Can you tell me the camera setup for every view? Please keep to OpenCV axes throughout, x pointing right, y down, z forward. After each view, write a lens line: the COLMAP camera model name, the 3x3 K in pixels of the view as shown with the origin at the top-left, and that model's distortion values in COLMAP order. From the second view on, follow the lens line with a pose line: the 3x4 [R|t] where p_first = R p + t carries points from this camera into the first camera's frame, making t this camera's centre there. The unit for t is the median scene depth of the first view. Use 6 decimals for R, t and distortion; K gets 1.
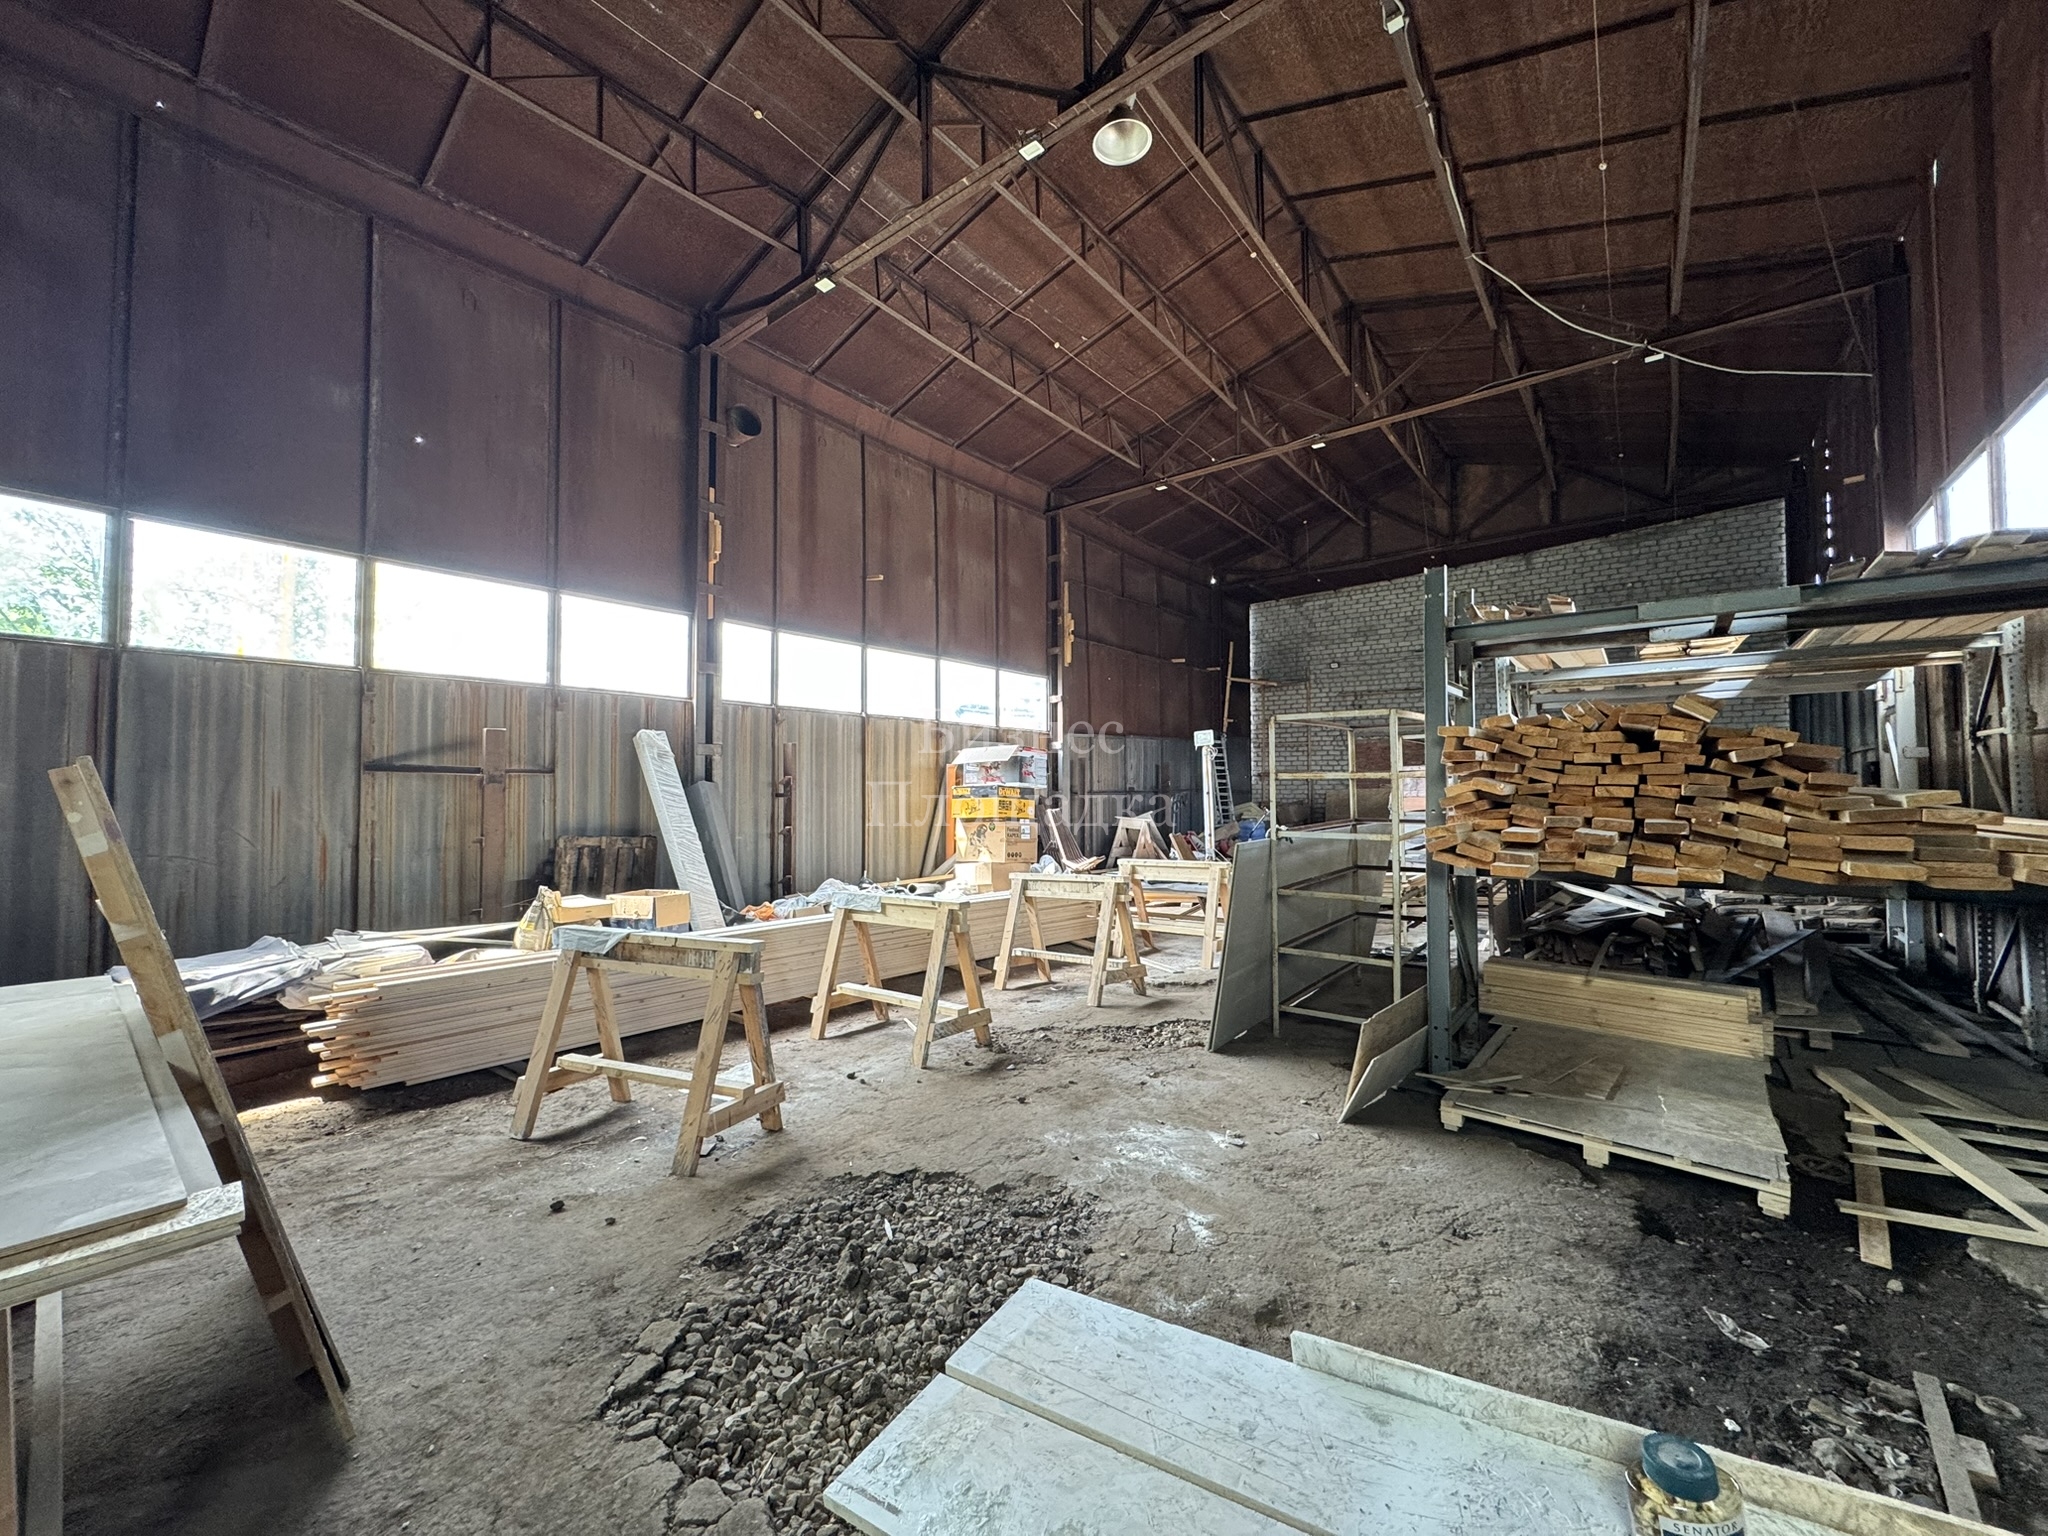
lens RADIAL K [[814.5, 0, 1025.6], [0, 814.5, 764.0], [0, 0, 1]] dist [-0.002038, 0.000330]
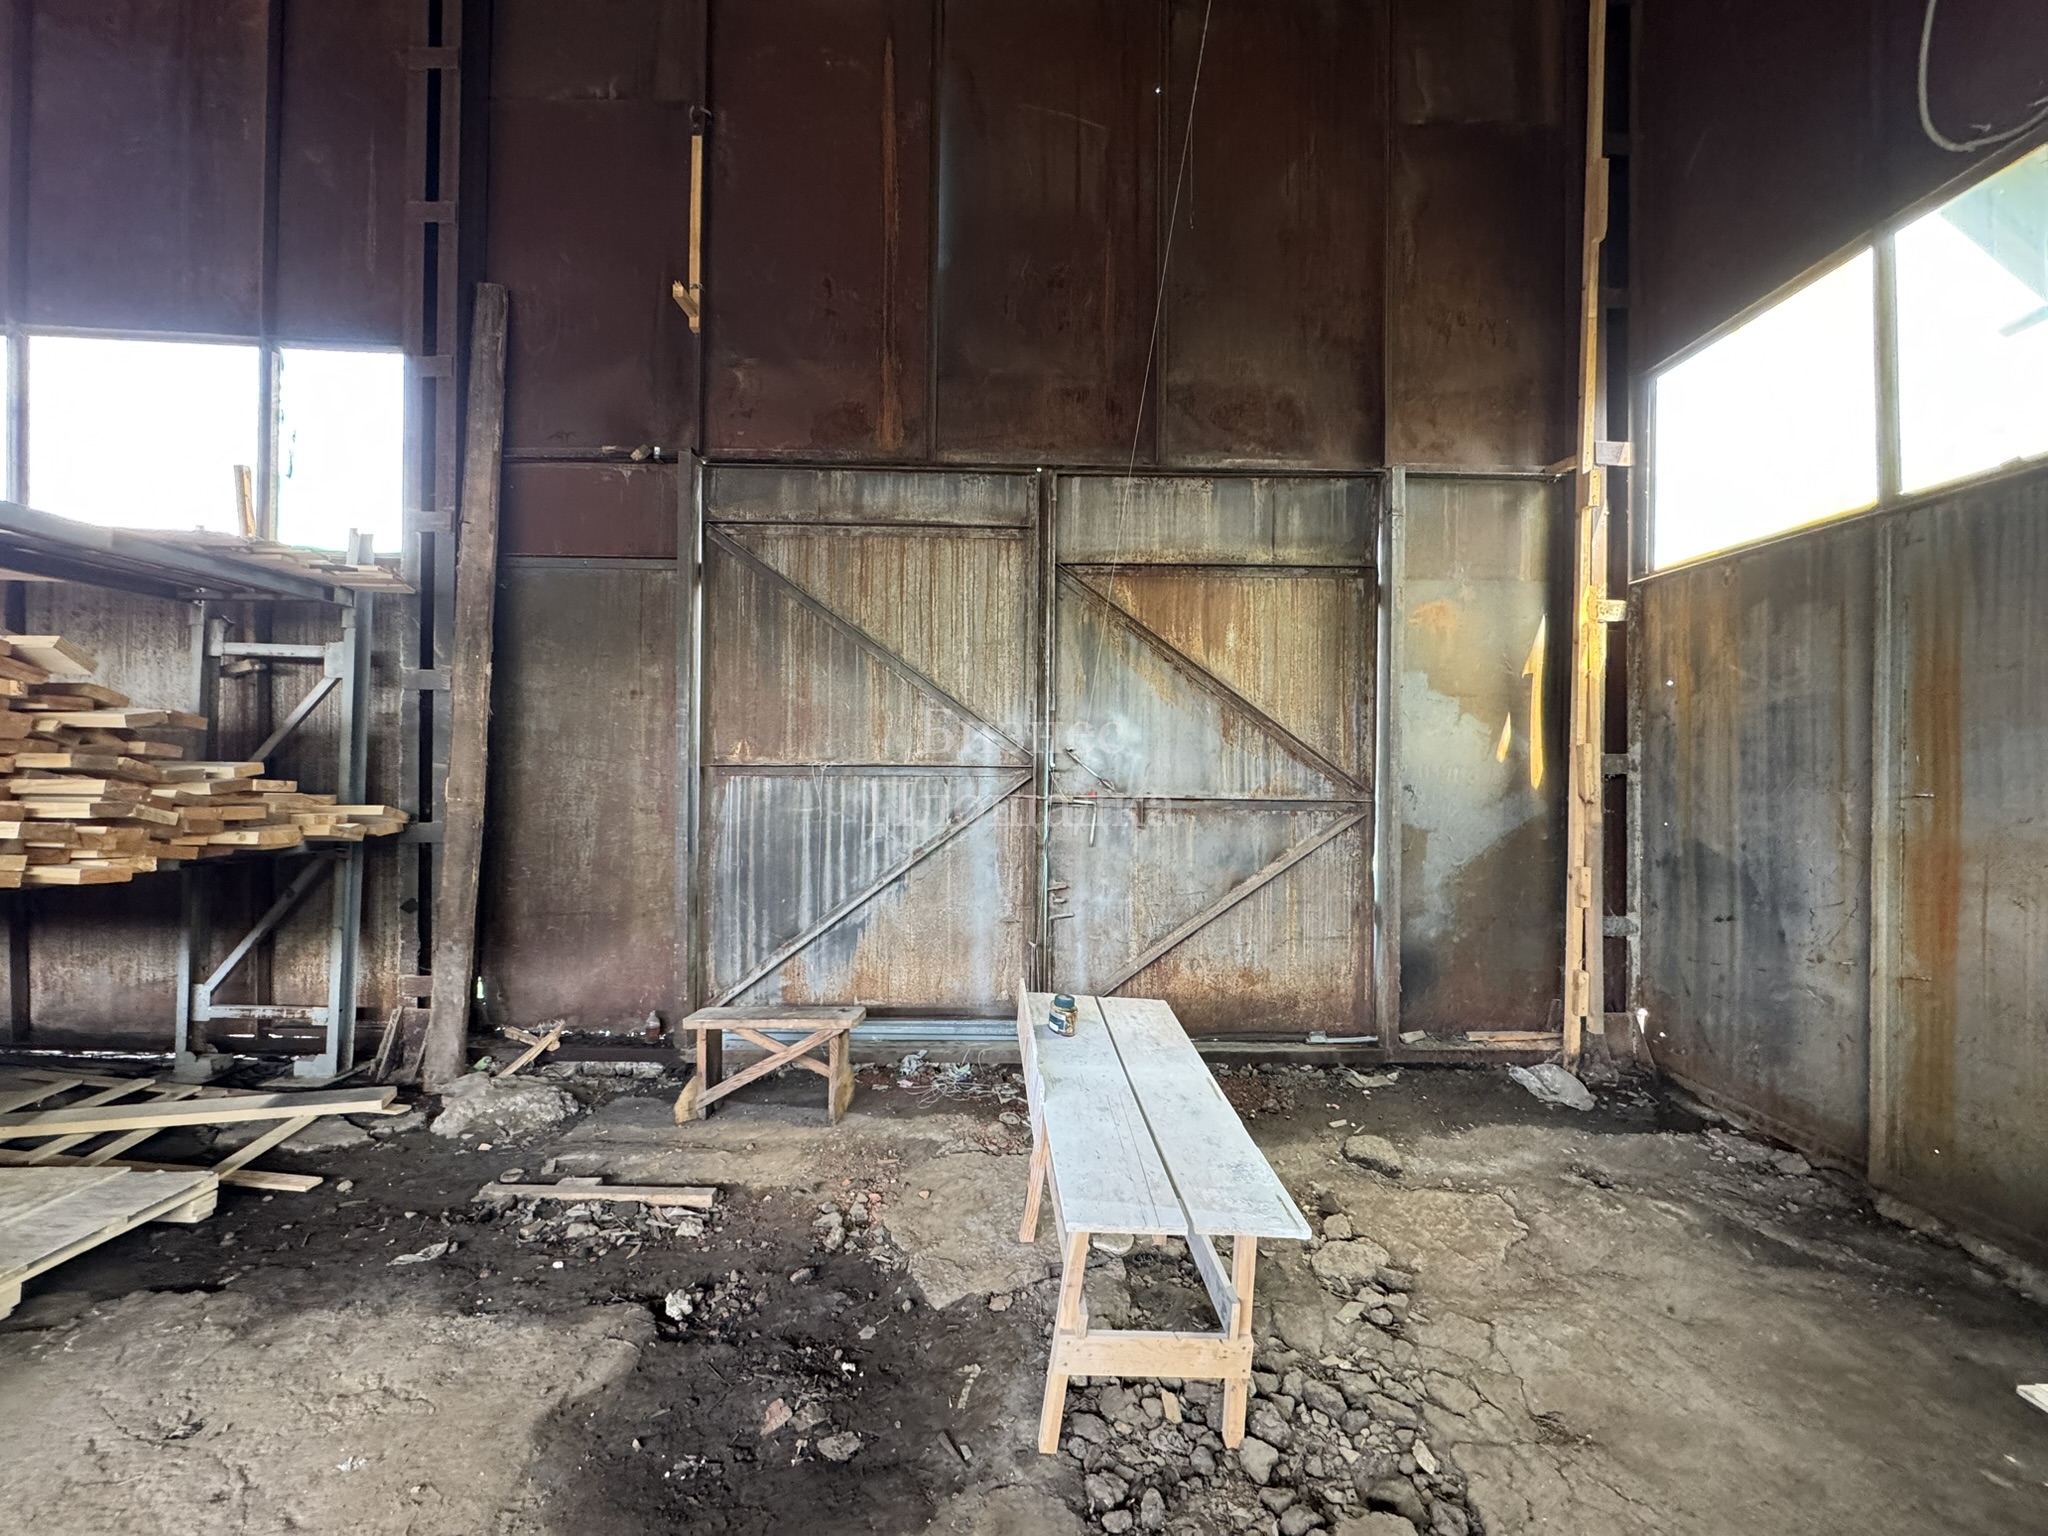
lens RADIAL K [[814.5, 0, 1025.6], [0, 814.5, 764.0], [0, 0, 1]] dist [-0.002038, 0.000330]
pose [[-0.636654, -0.001093, 0.771149, -0.350233], [-0.030388, 0.999258, -0.023672, 0.025616], [-0.770550, -0.038505, -0.636215, 0.781901]]
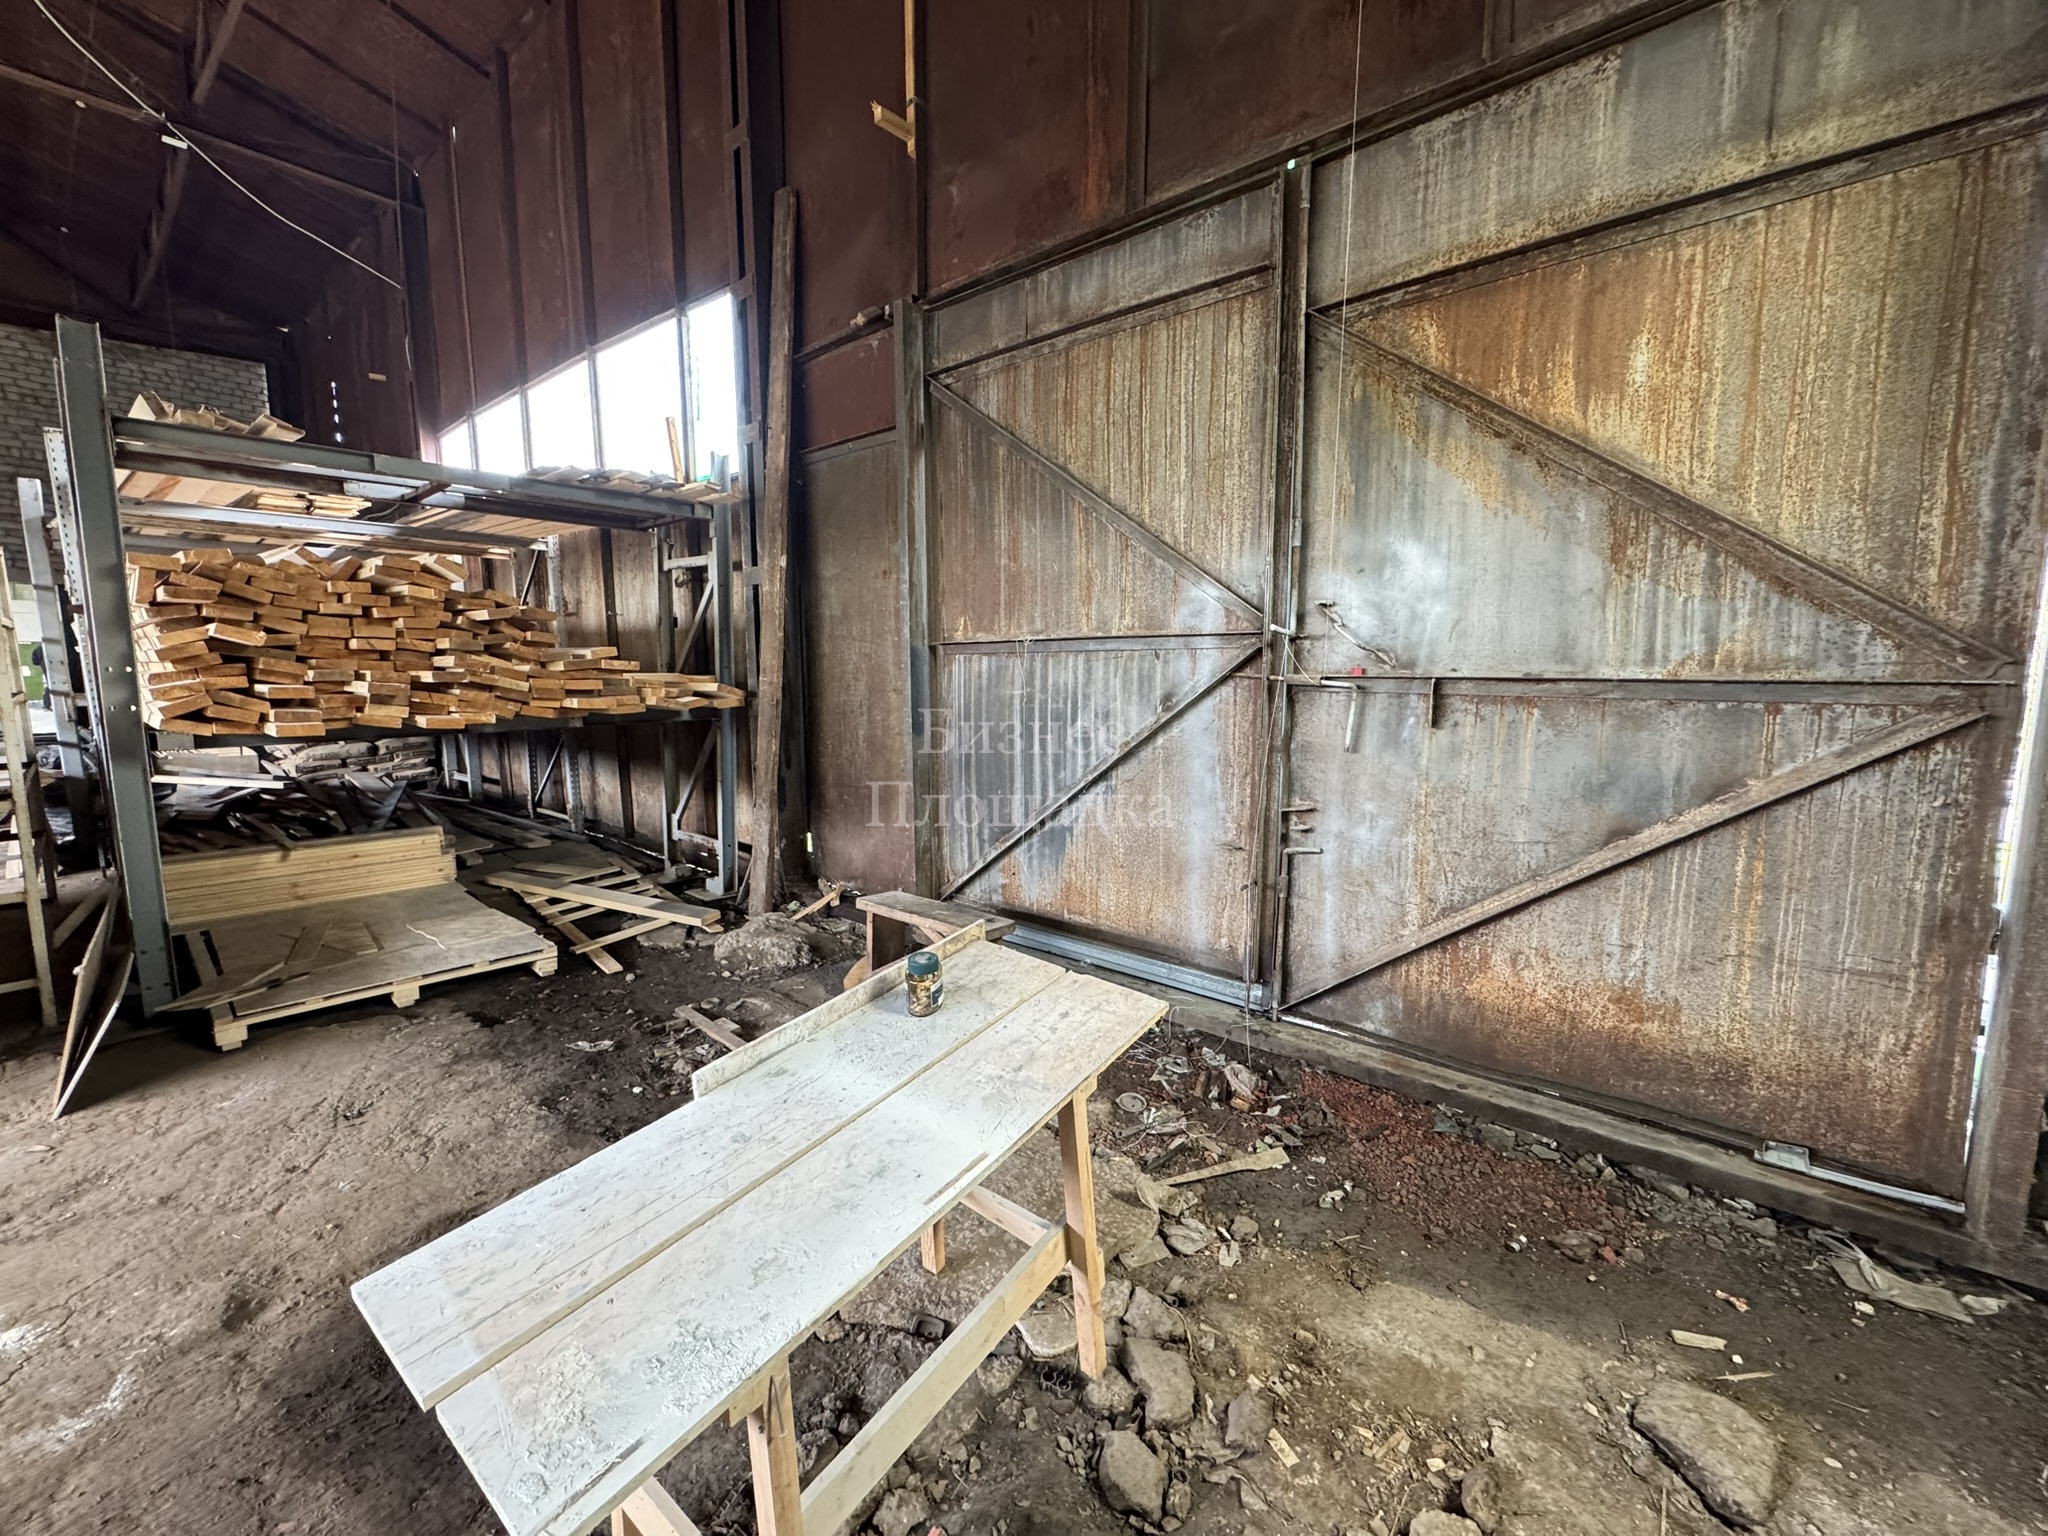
lens RADIAL K [[814.5, 0, 1025.6], [0, 814.5, 764.0], [0, 0, 1]] dist [-0.002038, 0.000330]
pose [[0.026525, -0.116564, 0.992829, -0.271853], [-0.026172, 0.992757, 0.117255, 0.044379], [-0.999305, -0.029095, 0.023282, 0.191922]]
